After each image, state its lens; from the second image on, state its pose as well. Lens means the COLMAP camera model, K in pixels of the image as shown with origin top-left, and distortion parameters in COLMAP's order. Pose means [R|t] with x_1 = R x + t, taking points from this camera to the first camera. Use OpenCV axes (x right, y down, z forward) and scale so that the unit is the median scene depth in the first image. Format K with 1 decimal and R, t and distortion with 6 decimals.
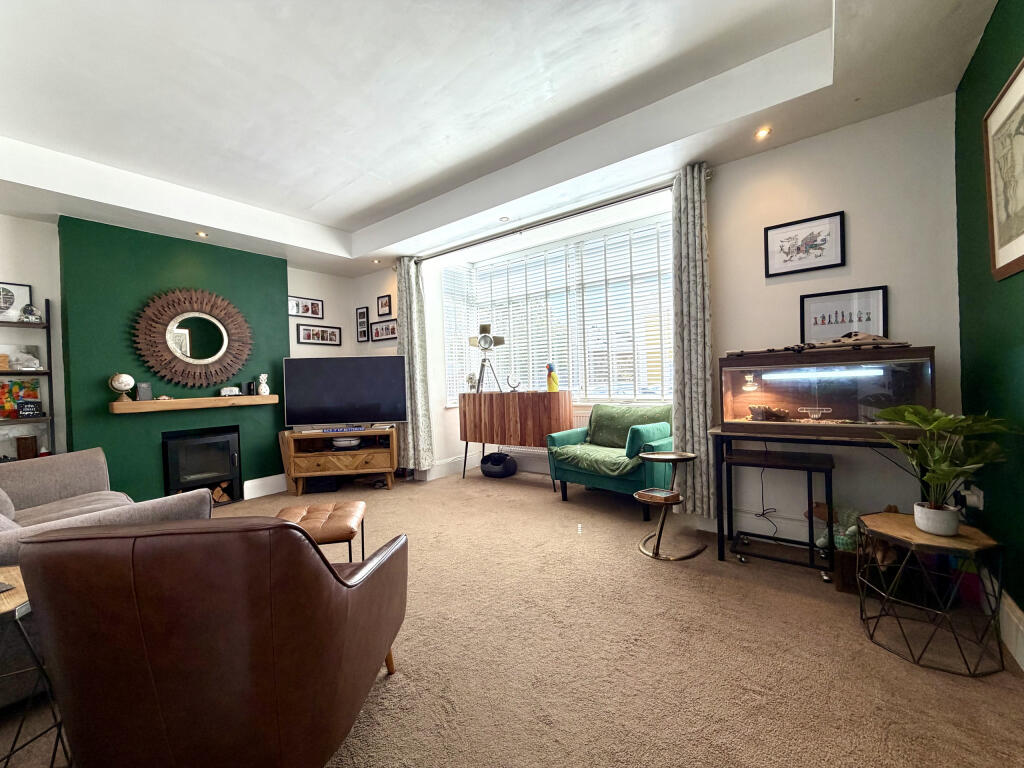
lens RADIAL K [[405.2, 0, 508.0], [0, 405.2, 384.9], [0, 0, 1]] dist [-0.001860, 0.000053]
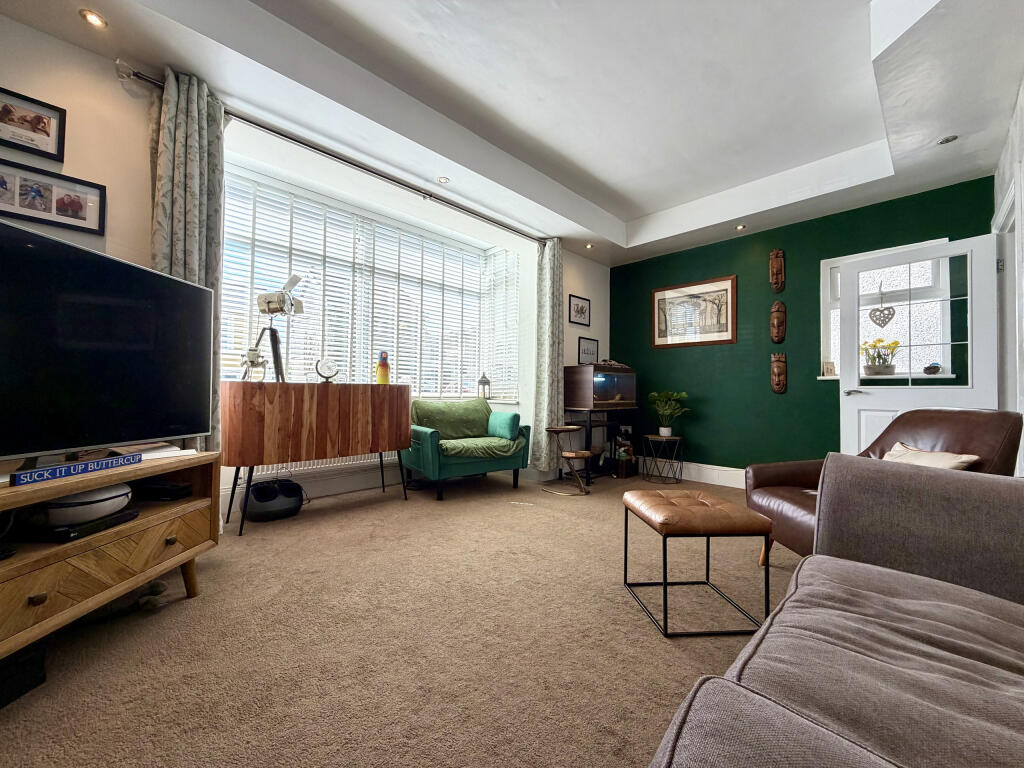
lens RADIAL K [[405.2, 0, 506.9], [0, 405.2, 384.0], [0, 0, 1]] dist [-0.001860, 0.000053]
pose [[0.146460, 0.057125, 0.987566, -0.699727], [-0.001002, 0.998339, -0.057600, 0.064199], [-0.989216, 0.007446, 0.146274, 0.636990]]
